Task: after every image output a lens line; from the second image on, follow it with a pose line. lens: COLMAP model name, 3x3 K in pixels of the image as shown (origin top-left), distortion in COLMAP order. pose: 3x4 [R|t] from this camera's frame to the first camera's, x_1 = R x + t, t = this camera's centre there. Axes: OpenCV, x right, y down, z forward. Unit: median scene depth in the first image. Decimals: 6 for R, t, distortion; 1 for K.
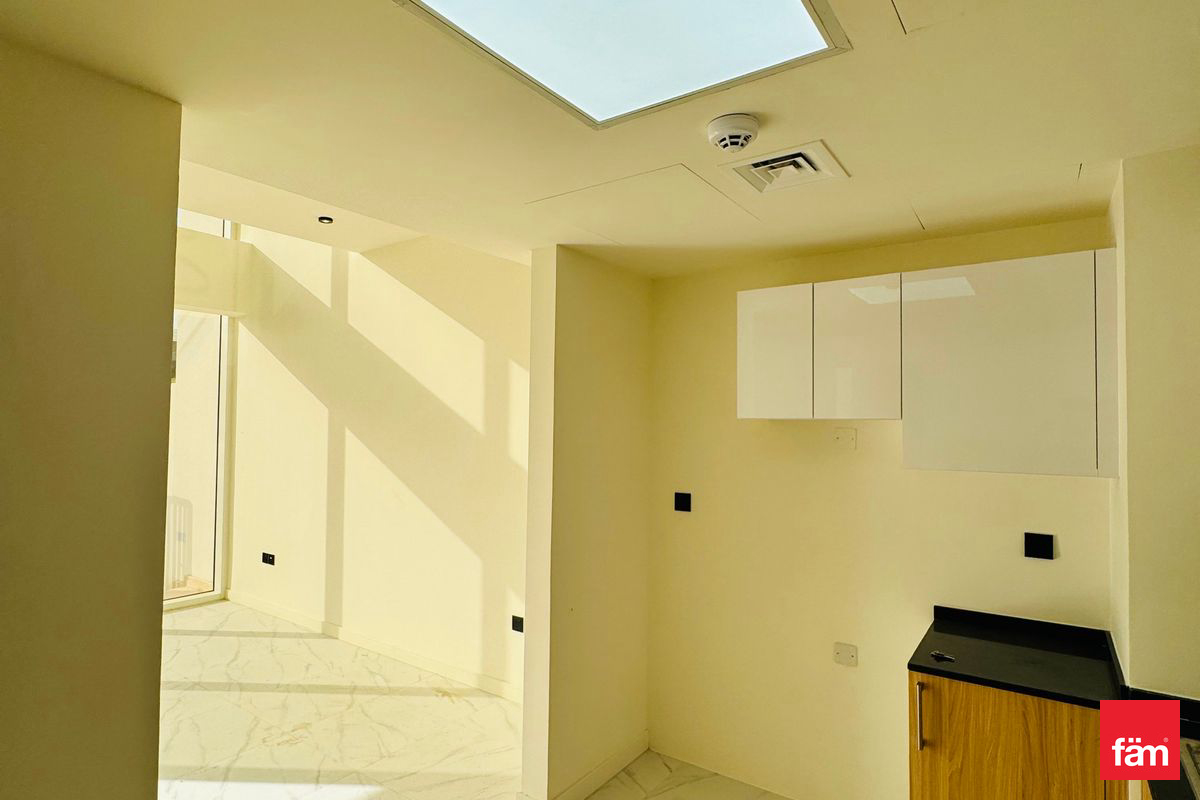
lens RADIAL K [[638.0, 0, 598.7], [0, 638.0, 401.9], [0, 0, 1]] dist [0.000958, 0.000050]
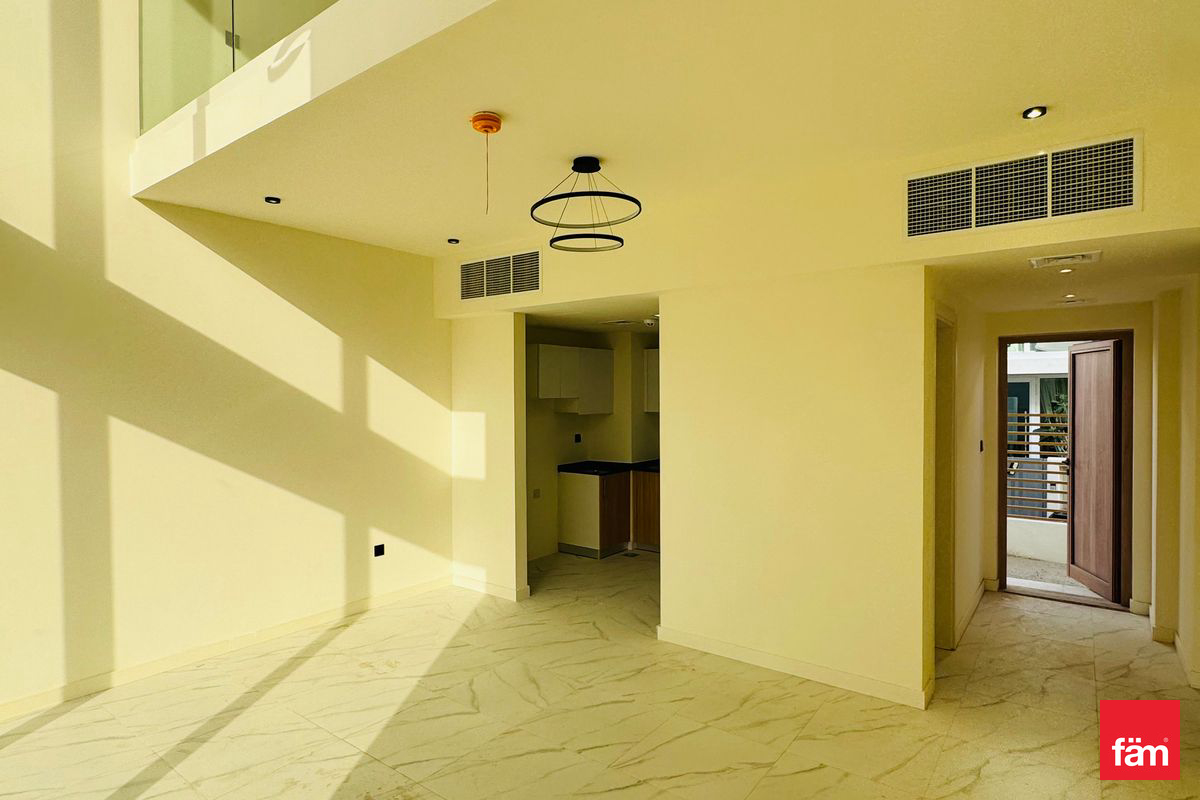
lens RADIAL K [[638.0, 0, 597.0], [0, 638.0, 401.8], [0, 0, 1]] dist [0.000958, 0.000050]
pose [[0.034087, -0.023623, 0.999140, -1.410877], [-0.028407, 0.999294, 0.024596, -0.015967], [-0.999015, -0.029221, 0.033392, 0.479122]]
